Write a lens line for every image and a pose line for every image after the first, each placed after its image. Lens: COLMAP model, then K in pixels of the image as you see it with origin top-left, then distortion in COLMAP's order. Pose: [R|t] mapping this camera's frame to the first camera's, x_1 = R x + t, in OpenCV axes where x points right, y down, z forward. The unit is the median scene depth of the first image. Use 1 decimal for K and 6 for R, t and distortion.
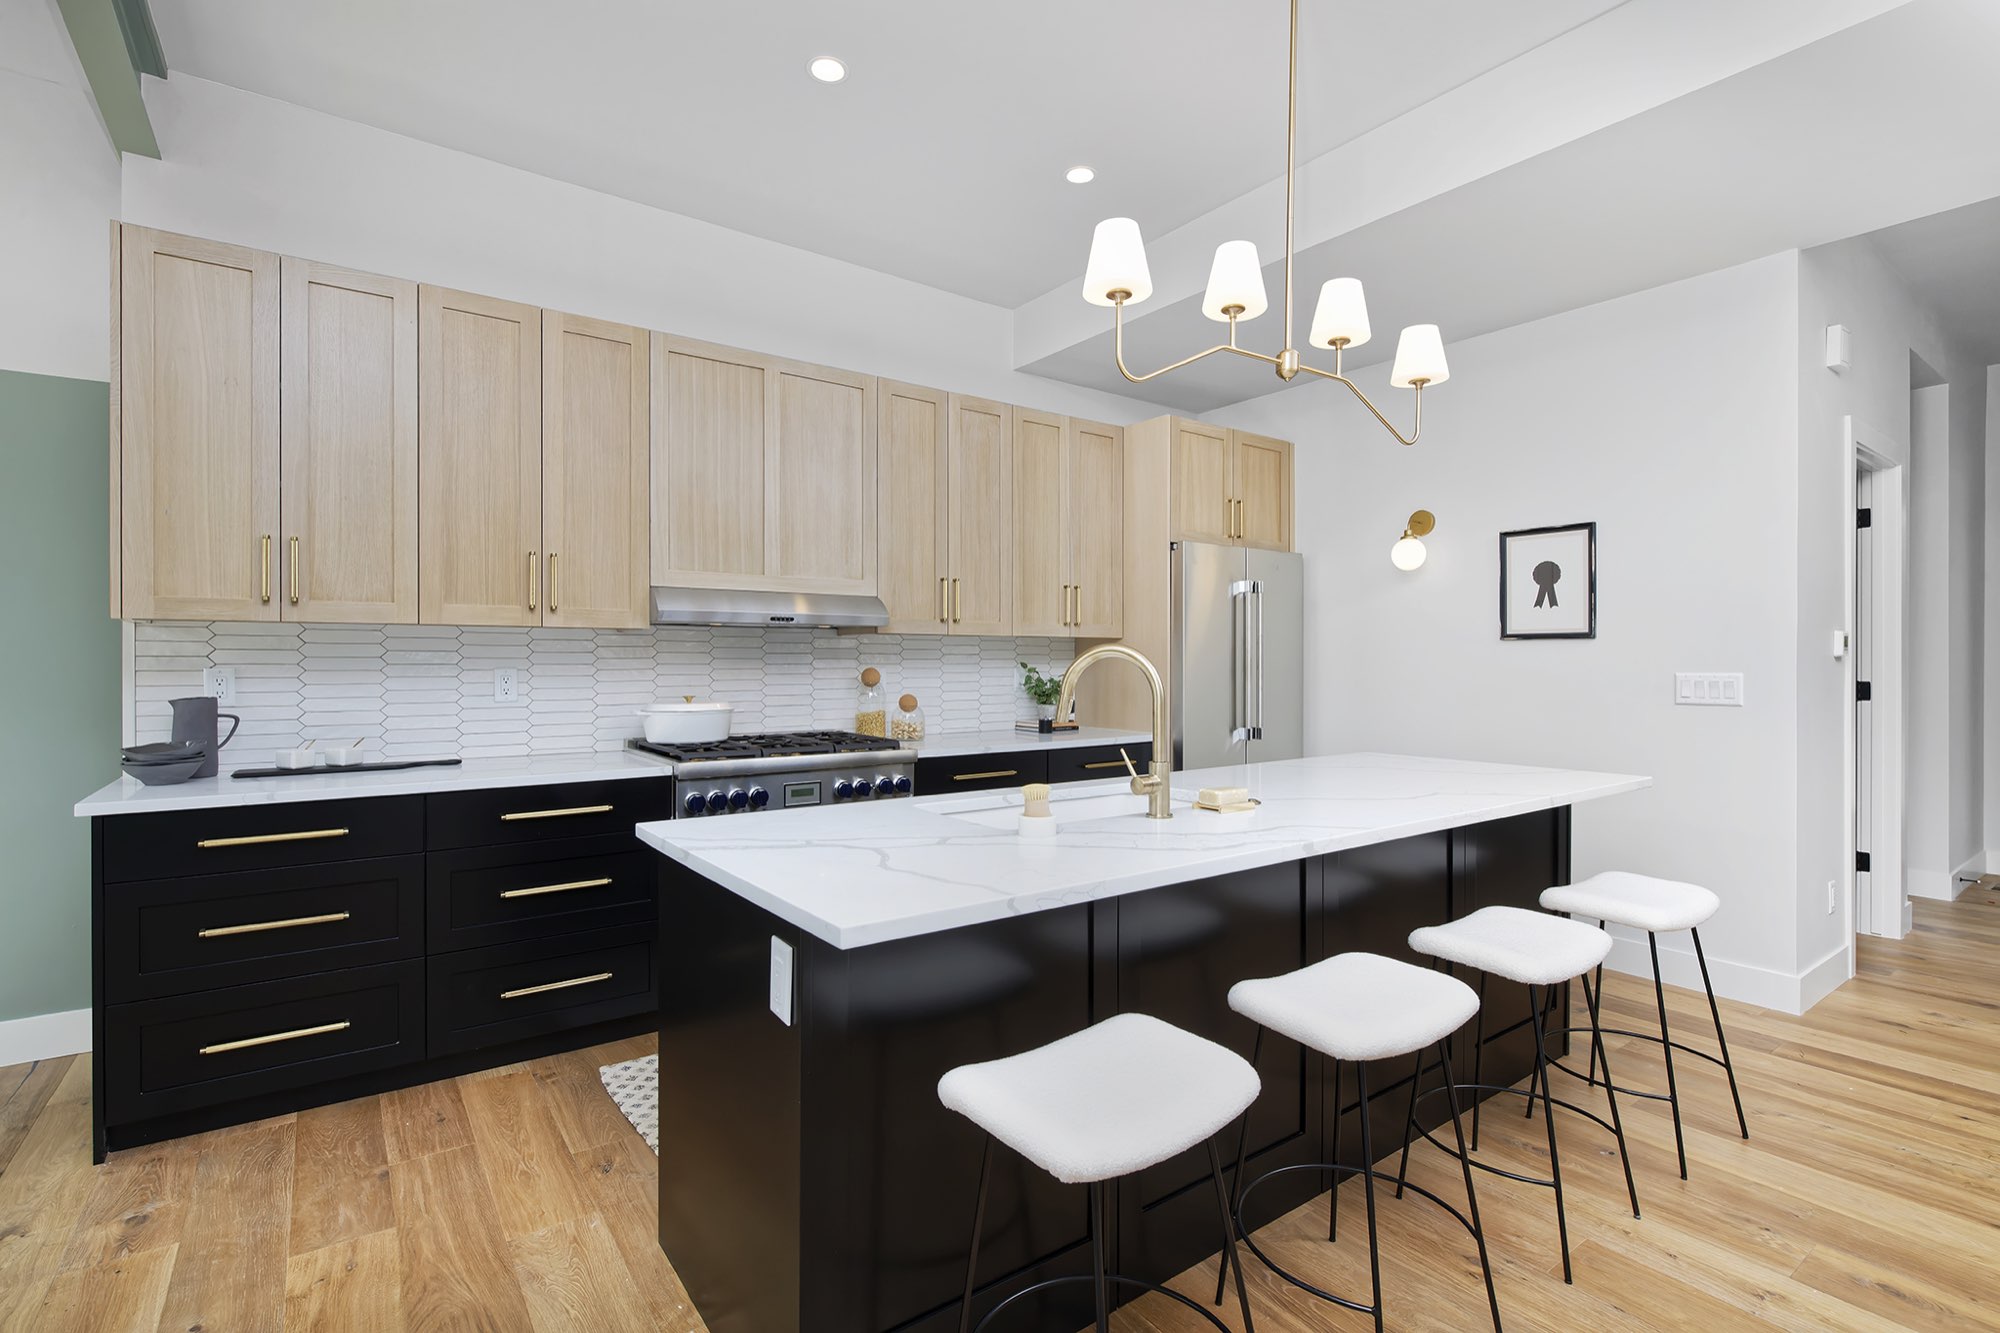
lens RADIAL K [[942.3, 0, 1008.9], [0, 942.3, 661.5], [0, 0, 1]] dist [-0.001874, 0.000415]
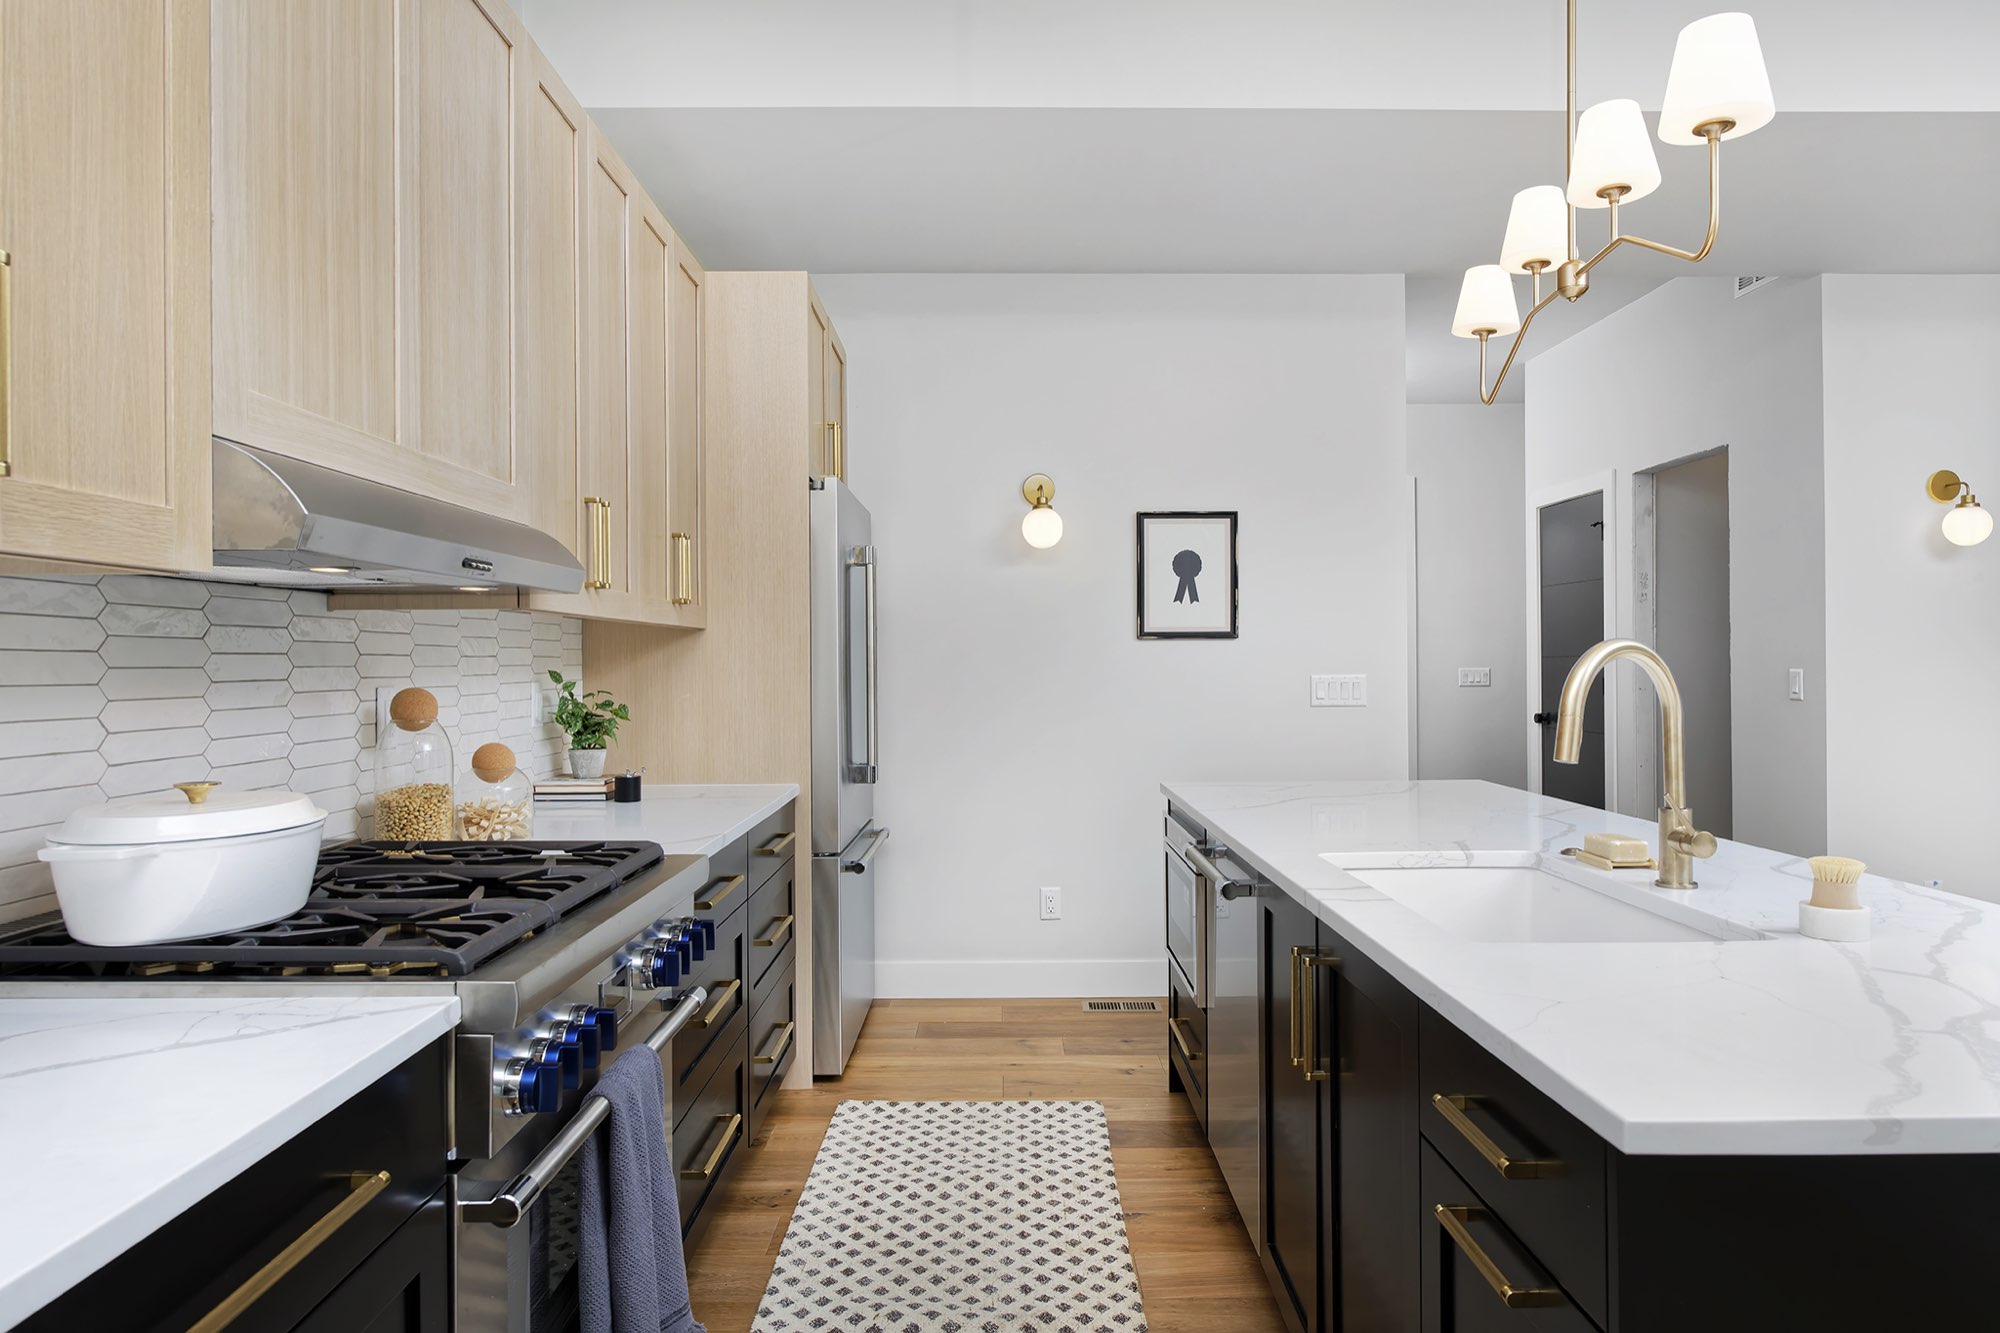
lens RADIAL K [[1235.0, 0, 1005.9], [0, 1235.0, 663.1], [0, 0, 1]] dist [-0.005595, -0.003085]
pose [[0.579296, -0.004749, 0.815103, -0.483880], [0.006989, 0.999975, 0.000859, -0.003099], [-0.815087, 0.005199, 0.579315, 0.482584]]
